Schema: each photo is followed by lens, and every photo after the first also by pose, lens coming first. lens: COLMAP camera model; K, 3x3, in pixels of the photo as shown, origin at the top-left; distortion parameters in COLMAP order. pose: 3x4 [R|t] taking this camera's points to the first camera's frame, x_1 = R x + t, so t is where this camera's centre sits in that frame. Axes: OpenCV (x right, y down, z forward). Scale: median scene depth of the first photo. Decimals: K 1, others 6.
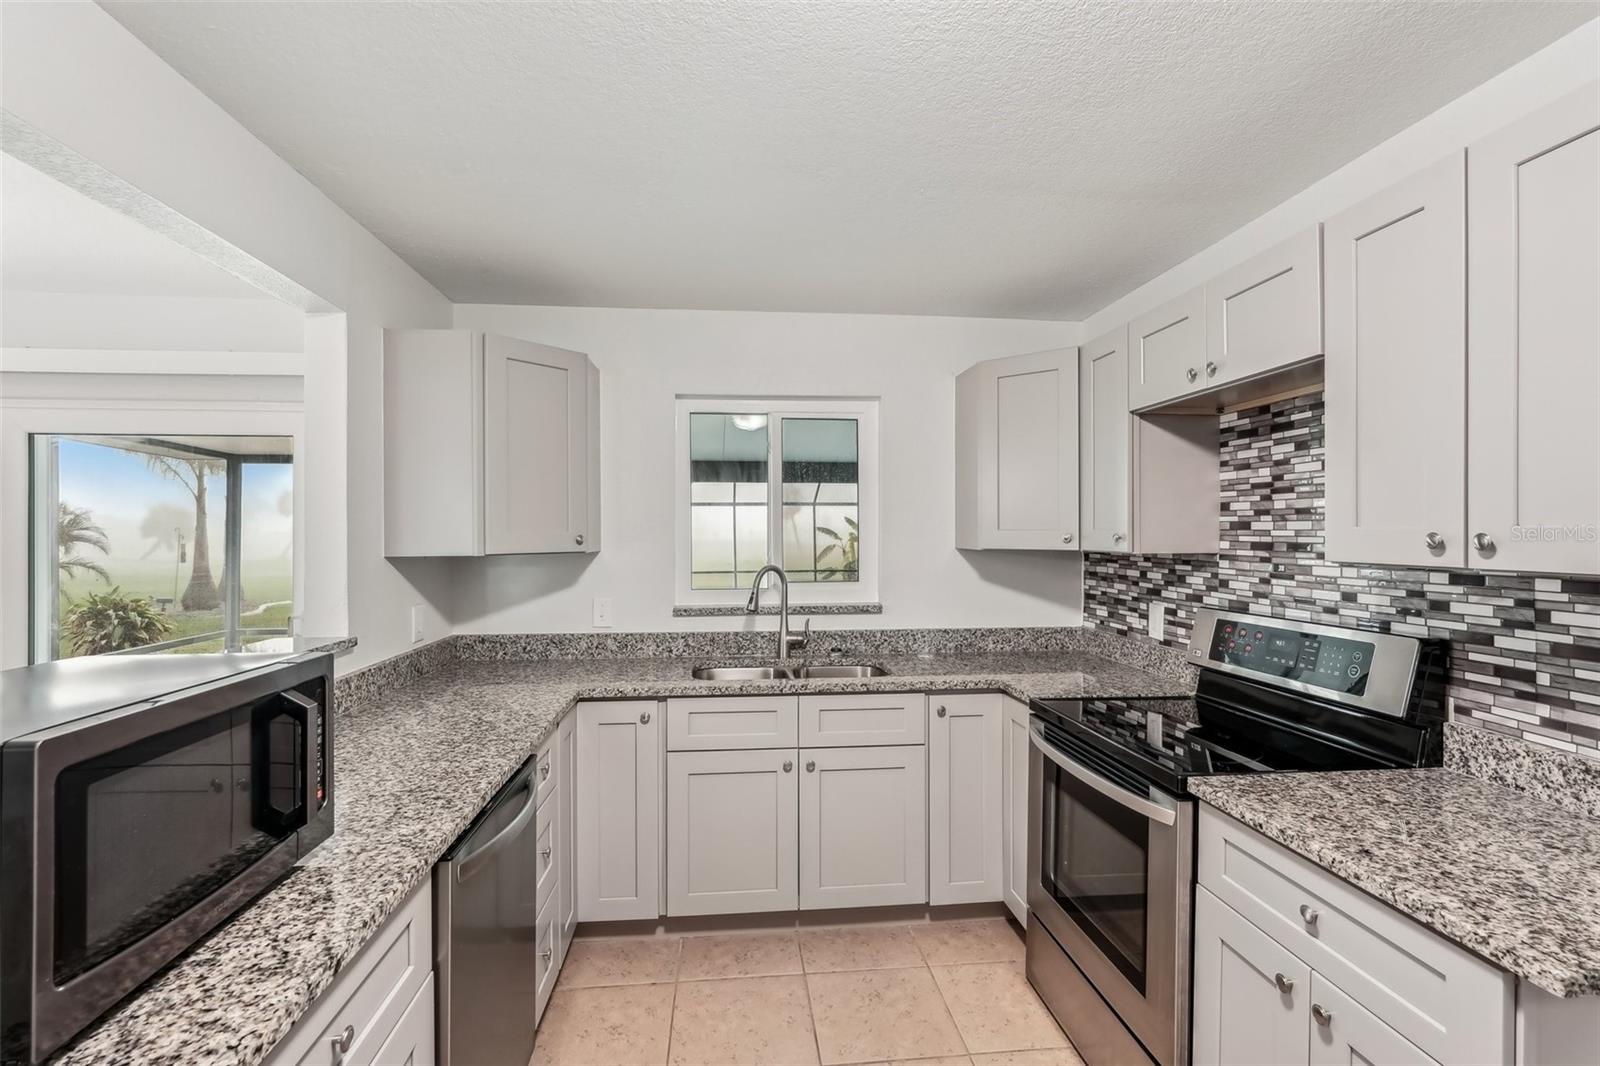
lens RADIAL K [[722.5, 0, 798.0], [0, 722.5, 531.0], [0, 0, 1]] dist [-0.009539, 0.003698]
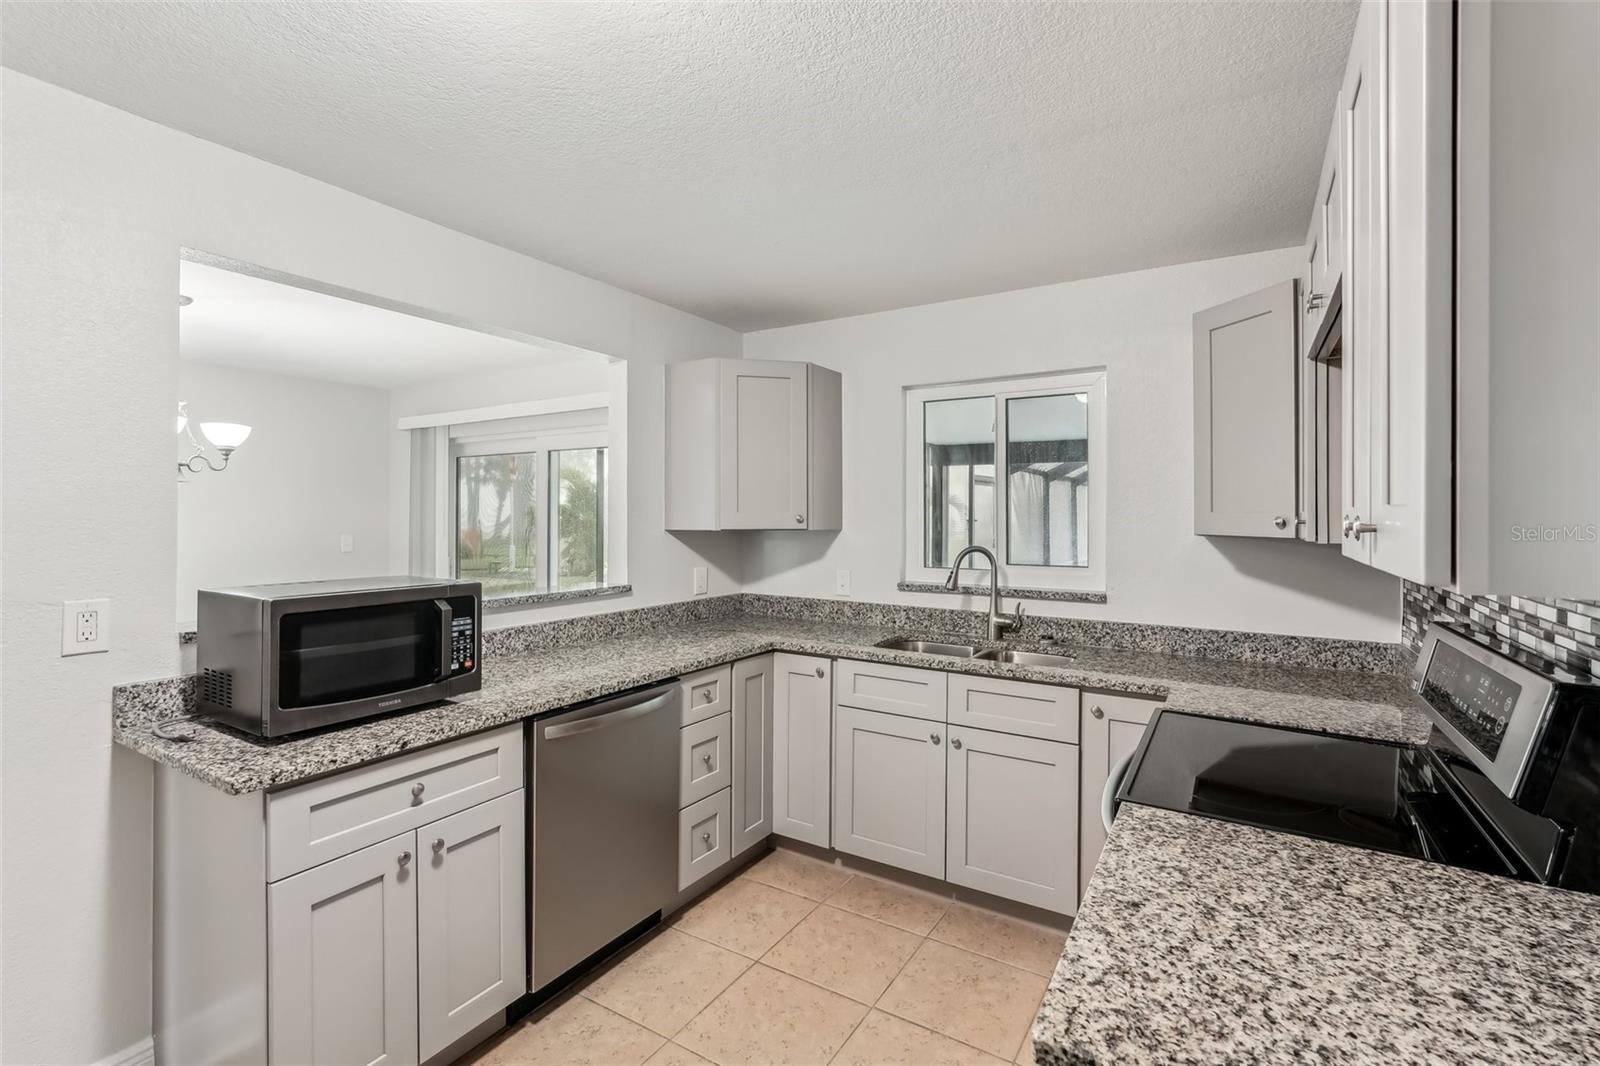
lens RADIAL K [[723.1, 0, 792.5], [0, 723.1, 507.9], [0, 0, 1]] dist [-0.004934, 0.000191]
pose [[0.788774, -0.000502, -0.614684, 0.453691], [-0.003142, 0.999983, -0.004849, -0.000781], [0.614676, 0.005757, 0.788759, 0.048800]]
